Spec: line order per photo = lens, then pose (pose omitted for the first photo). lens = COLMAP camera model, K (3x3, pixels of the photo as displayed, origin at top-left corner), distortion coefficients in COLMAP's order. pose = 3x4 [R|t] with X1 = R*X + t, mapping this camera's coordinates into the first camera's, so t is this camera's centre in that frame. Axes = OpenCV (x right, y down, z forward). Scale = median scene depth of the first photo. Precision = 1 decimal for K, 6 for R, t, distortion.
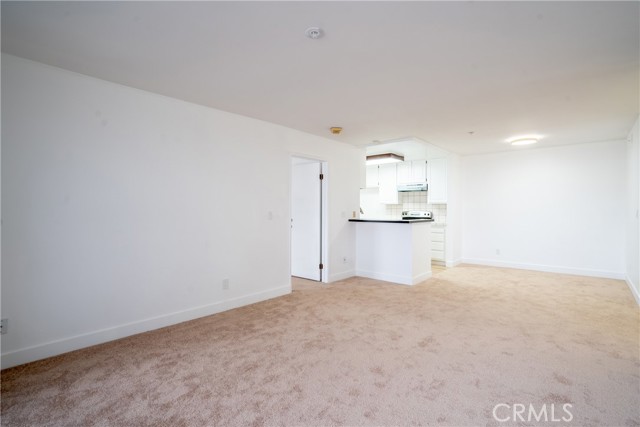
lens RADIAL K [[298.3, 0, 322.9], [0, 298.3, 212.0], [0, 0, 1]] dist [-0.046462, 0.012724]
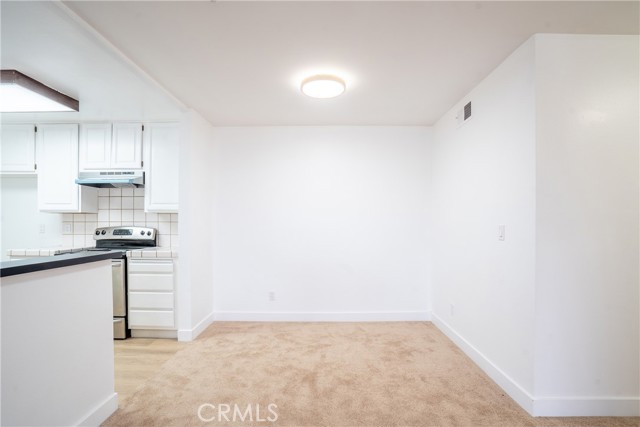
lens RADIAL K [[298.3, 0, 321.9], [0, 298.3, 223.7], [0, 0, 1]] dist [-0.046462, 0.012724]
pose [[0.743536, 0.002918, 0.668689, 0.246016], [0.004477, 0.999946, -0.009341, -0.002786], [-0.668681, 0.009939, 0.743483, 0.439760]]
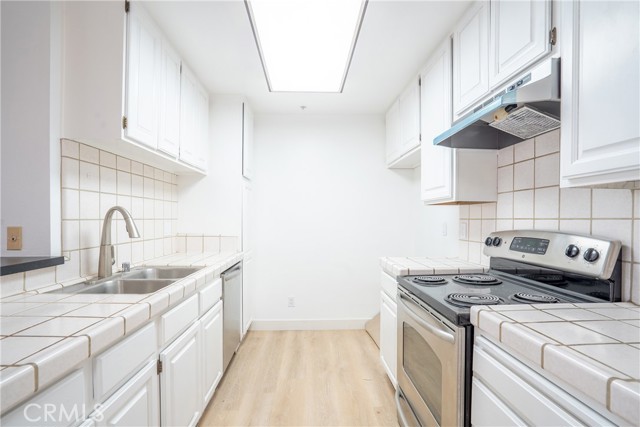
lens RADIAL K [[298.3, 0, 319.1], [0, 298.3, 223.7], [0, 0, 1]] dist [-0.046462, 0.012724]
pose [[0.705852, 0.014112, -0.708219, 0.372417], [-0.013536, 0.999888, 0.006433, -0.008395], [0.708230, 0.005045, 0.705963, 0.808525]]
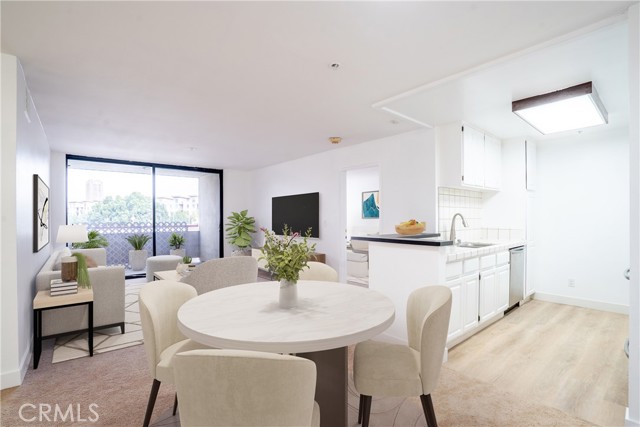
lens RADIAL K [[298.3, 0, 317.7], [0, 298.3, 217.0], [0, 0, 1]] dist [-0.046462, 0.012724]
pose [[-0.134676, -0.002276, -0.990887, 0.663193], [-0.013152, 0.999913, -0.000509, -0.007531], [0.990802, 0.012963, -0.134695, 0.677552]]
